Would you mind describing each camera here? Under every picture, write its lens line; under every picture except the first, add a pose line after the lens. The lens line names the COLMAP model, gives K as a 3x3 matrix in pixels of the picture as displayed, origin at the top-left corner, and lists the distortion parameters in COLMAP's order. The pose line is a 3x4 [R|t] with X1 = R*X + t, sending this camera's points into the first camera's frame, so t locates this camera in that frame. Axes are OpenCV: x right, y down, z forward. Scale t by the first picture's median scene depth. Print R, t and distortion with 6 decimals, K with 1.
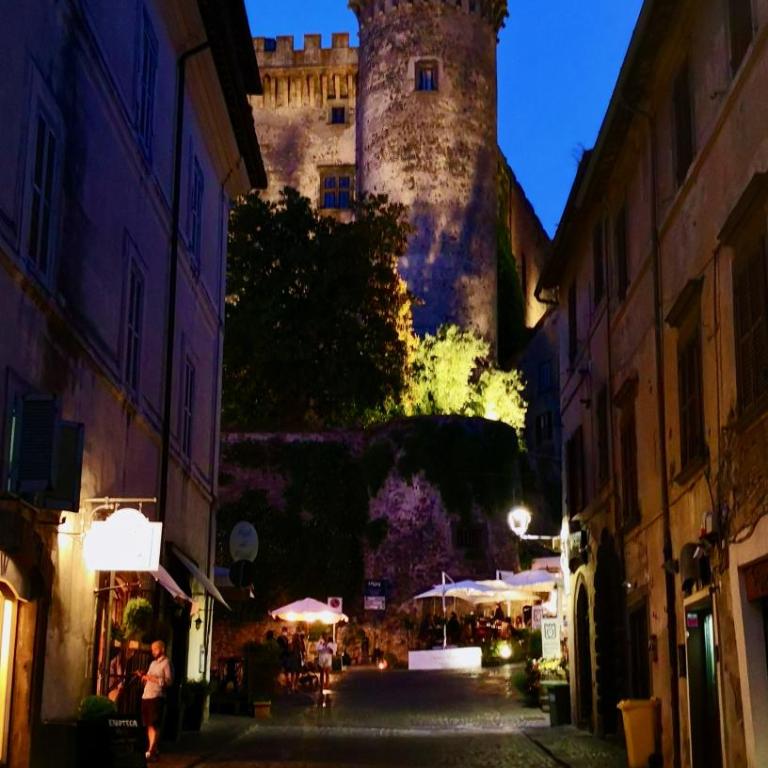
lens RADIAL K [[1204.2, 0, 384.0], [0, 1204.2, 384.0], [0, 0, 1]] dist [0.041425, -0.213231]
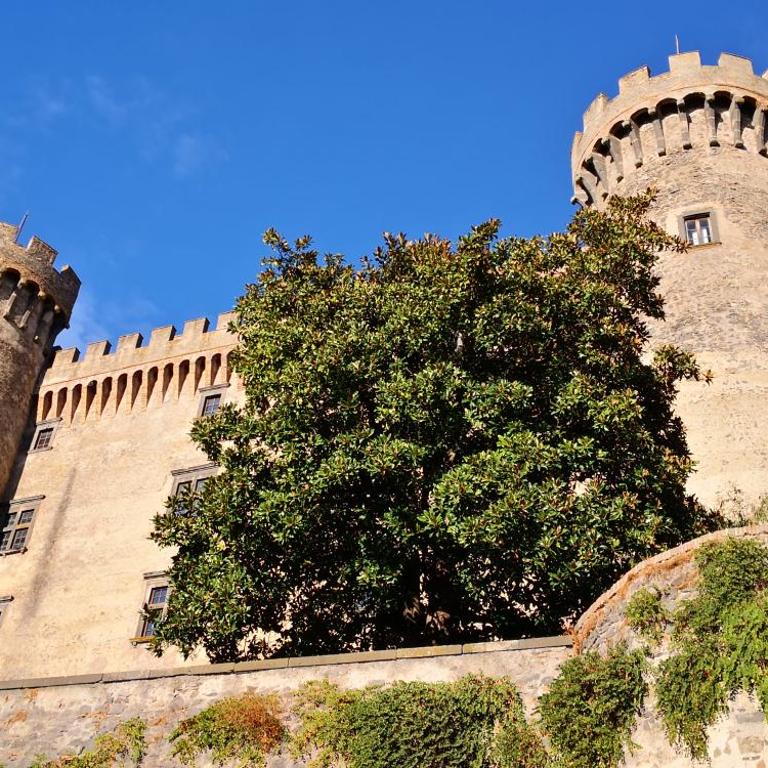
lens RADIAL K [[1204.2, 0, 384.0], [0, 1204.2, 384.0], [0, 0, 1]] dist [0.041425, -0.213231]
pose [[0.964007, -0.119654, -0.237430, 0.017812], [-0.000654, 0.891940, -0.452153, 0.093404], [0.265875, 0.436034, 0.859758, 0.477464]]
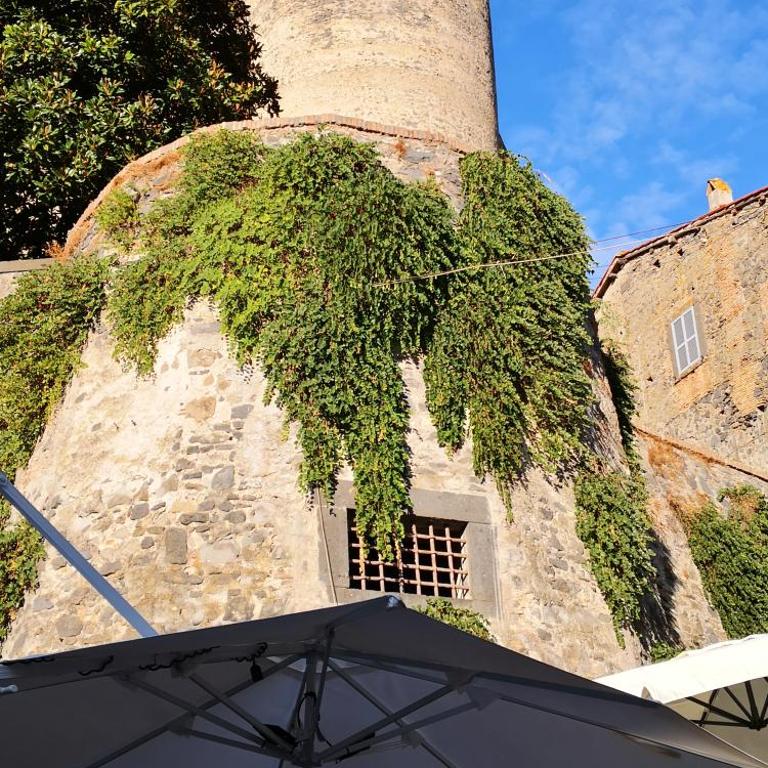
lens RADIAL K [[1204.2, 0, 384.0], [0, 1204.2, 384.0], [0, 0, 1]] dist [0.041425, -0.213231]
pose [[0.998778, -0.046916, -0.015517, 0.048393], [0.042006, 0.971463, -0.233443, 0.100000], [0.026026, 0.232506, 0.972247, 0.527144]]
